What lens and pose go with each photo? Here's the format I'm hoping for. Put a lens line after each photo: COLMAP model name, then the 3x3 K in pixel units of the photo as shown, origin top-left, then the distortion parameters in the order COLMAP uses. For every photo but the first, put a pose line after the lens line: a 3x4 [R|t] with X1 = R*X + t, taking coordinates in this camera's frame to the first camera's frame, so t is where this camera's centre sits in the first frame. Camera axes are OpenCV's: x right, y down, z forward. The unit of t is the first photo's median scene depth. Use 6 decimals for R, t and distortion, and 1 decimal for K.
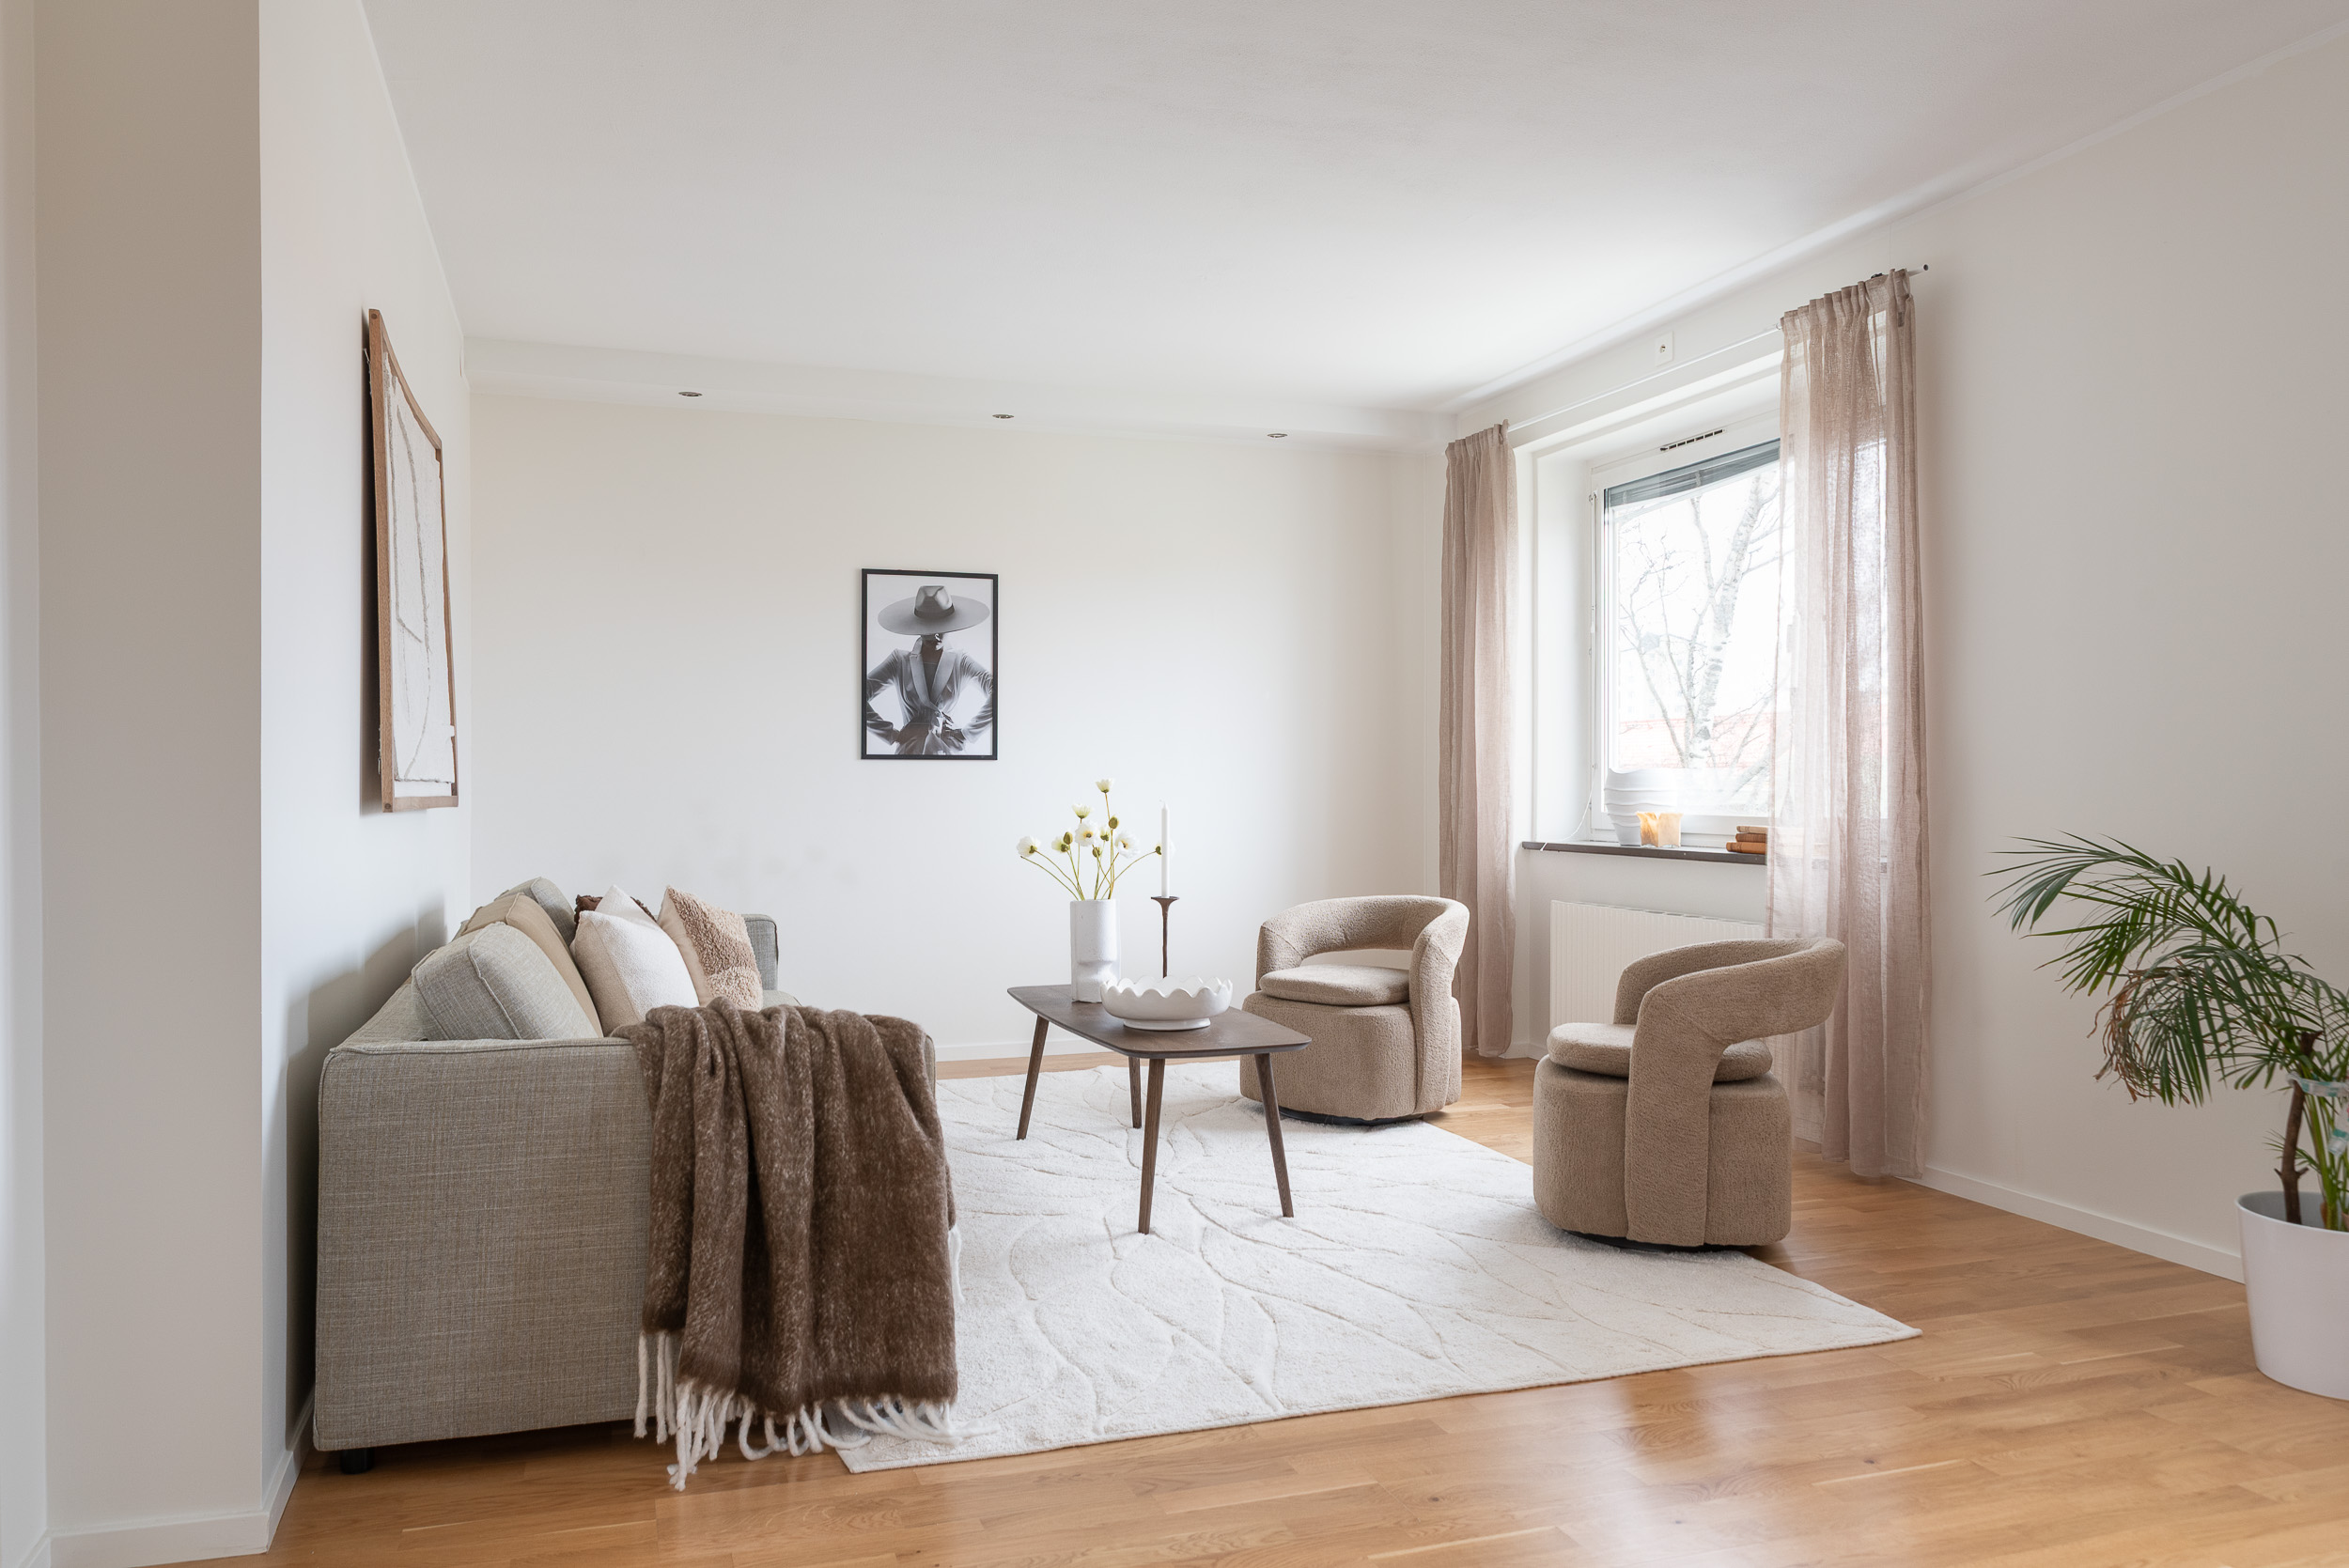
lens RADIAL K [[1691.0, 0, 1170.8], [0, 1691.0, 777.1], [0, 0, 1]] dist [-0.003016, -0.002037]
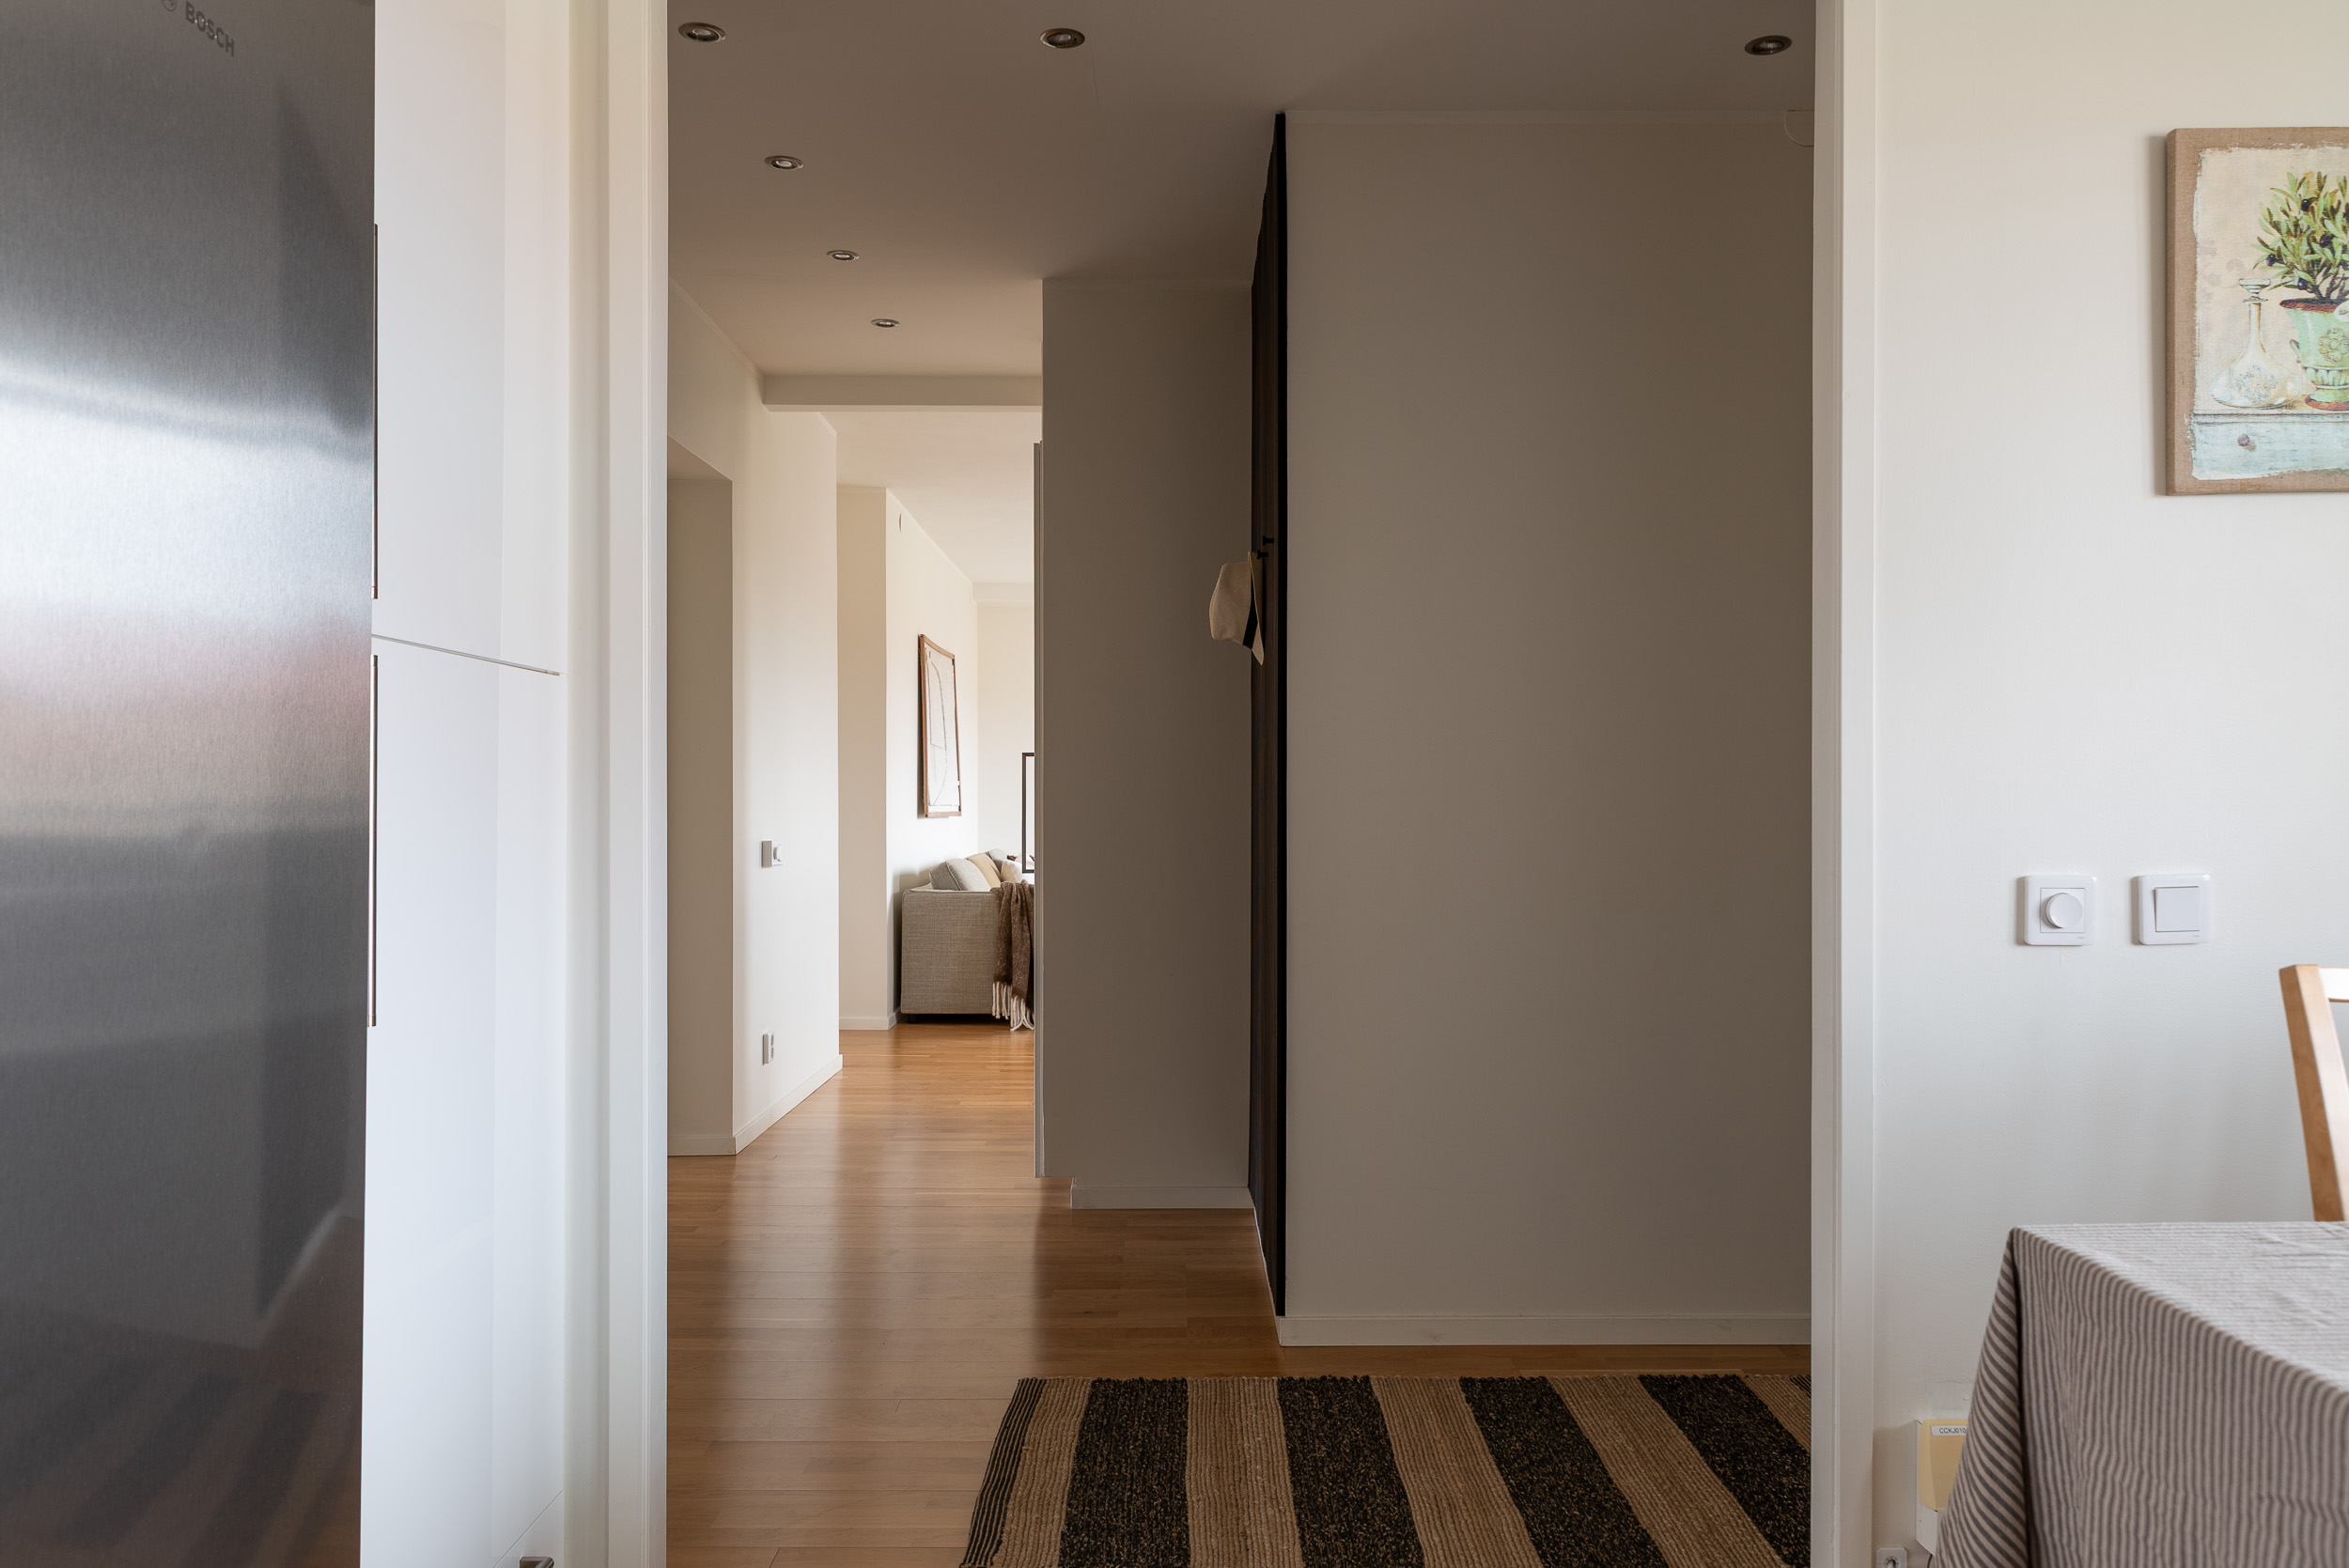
lens RADIAL K [[1708.4, 0, 1182.2], [0, 1708.4, 809.6], [0, 0, 1]] dist [0.004542, 0.000519]
pose [[0.951620, 0.003531, -0.307258, 0.985963], [-0.000080, 0.999937, 0.011244, -0.029997], [0.307278, -0.010675, 0.951560, -1.899266]]
